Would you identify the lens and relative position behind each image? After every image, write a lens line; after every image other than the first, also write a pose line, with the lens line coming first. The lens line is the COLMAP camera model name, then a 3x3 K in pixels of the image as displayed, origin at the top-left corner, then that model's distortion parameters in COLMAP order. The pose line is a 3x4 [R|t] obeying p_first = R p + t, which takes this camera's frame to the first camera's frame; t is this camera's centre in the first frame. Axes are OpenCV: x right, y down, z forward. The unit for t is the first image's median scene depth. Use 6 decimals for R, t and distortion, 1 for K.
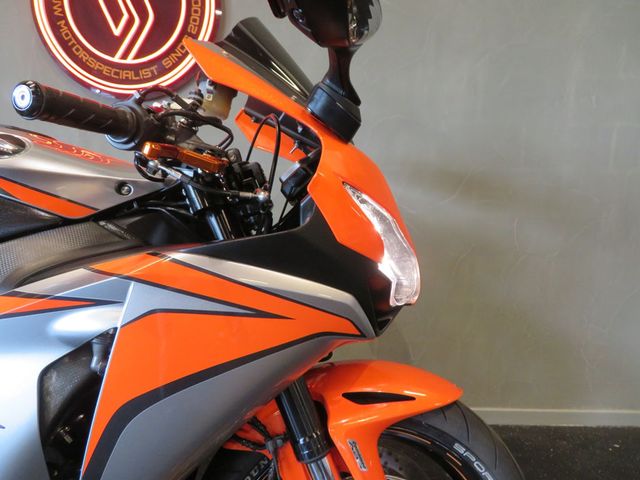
lens RADIAL K [[459.0, 0, 318.2], [0, 459.0, 240.0], [0, 0, 1]] dist [-0.005604, -0.003556]
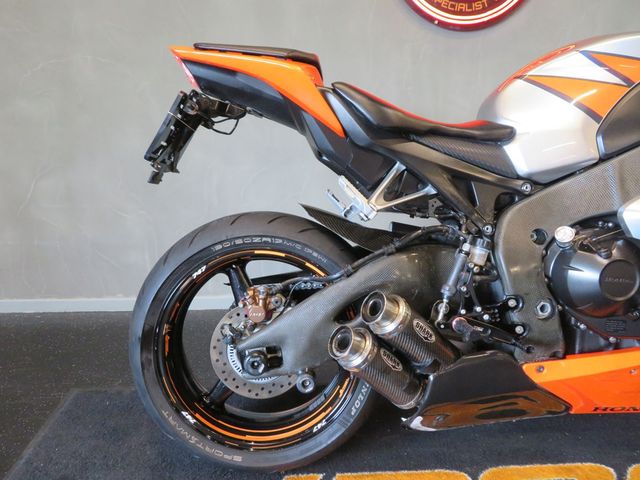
lens RADIAL K [[454.1, 0, 323.3], [0, 454.1, 241.4], [0, 0, 1]] dist [-0.004149, 0.003110]
pose [[0.997729, -0.036673, 0.056502, -1.879084], [0.030277, 0.993451, 0.110176, 0.202536], [-0.060173, -0.108215, 0.992305, -0.401877]]
